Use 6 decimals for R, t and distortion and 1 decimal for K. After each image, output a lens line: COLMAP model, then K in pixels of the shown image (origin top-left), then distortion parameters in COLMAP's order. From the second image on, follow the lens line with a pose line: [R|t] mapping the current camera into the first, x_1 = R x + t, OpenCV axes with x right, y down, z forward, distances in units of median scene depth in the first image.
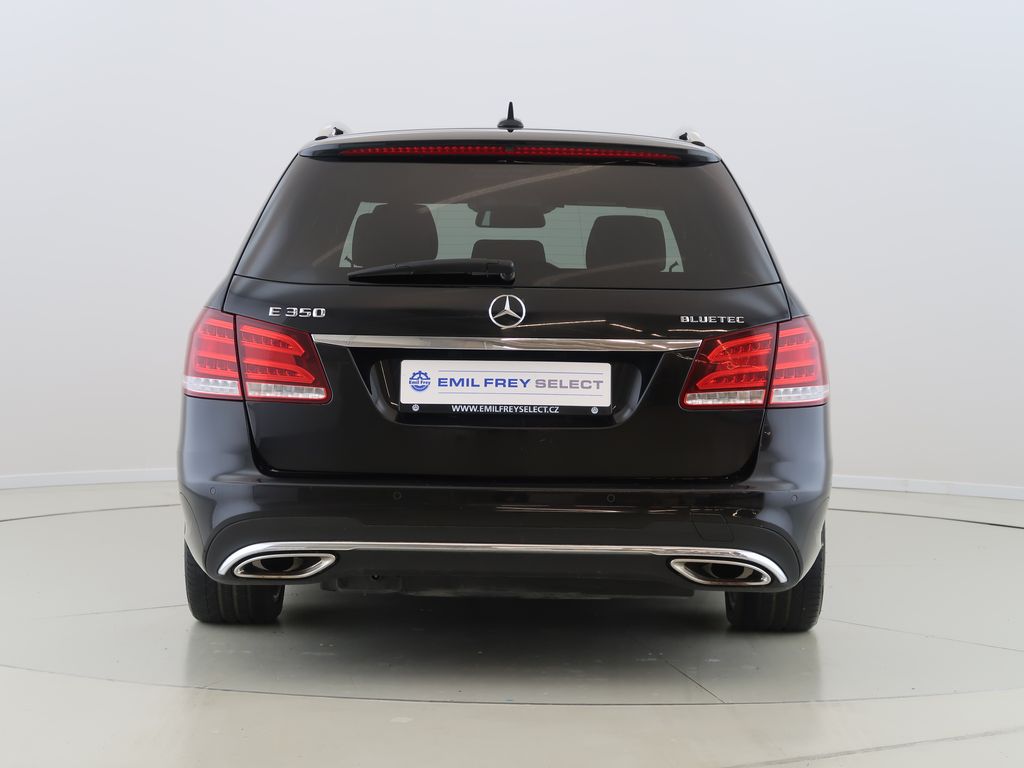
lens RADIAL K [[731.3, 0, 519.9], [0, 731.3, 350.9], [0, 0, 1]] dist [0.004699, -0.002860]
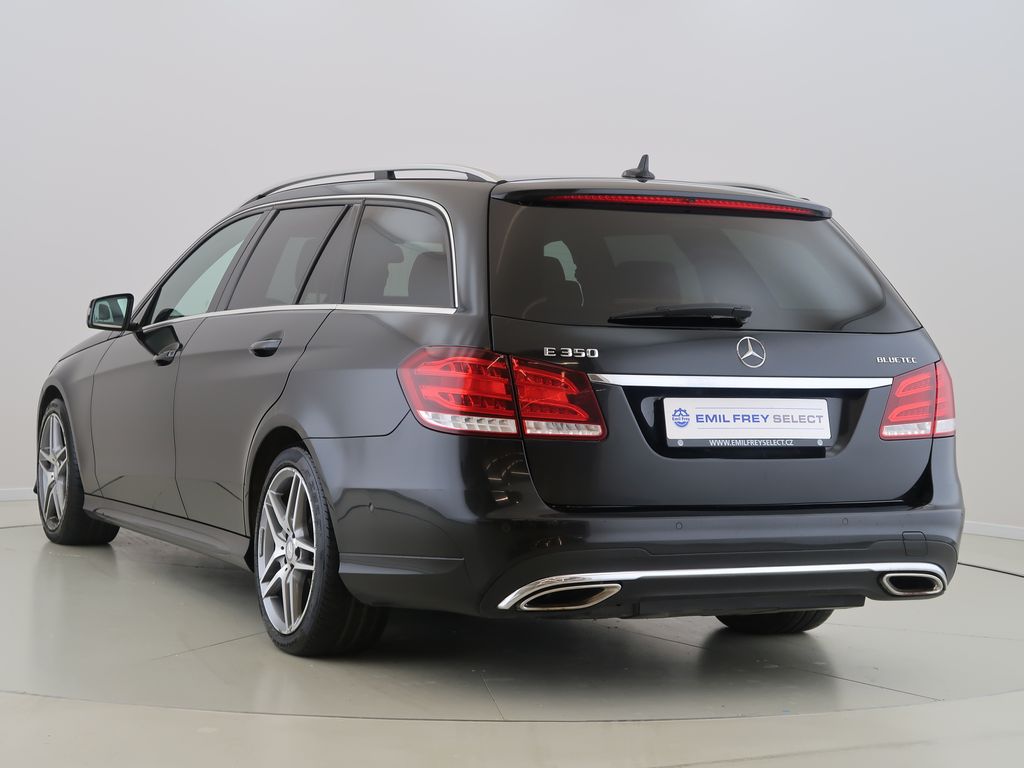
lens RADIAL K [[706.6, 0, 509.6], [0, 706.6, 382.2], [0, 0, 1]] dist [0.004820, -0.001721]
pose [[0.985531, -0.002136, 0.169483, -0.549211], [0.002626, 0.999993, -0.002668, -0.008073], [-0.169476, 0.003074, 0.985530, 0.026988]]
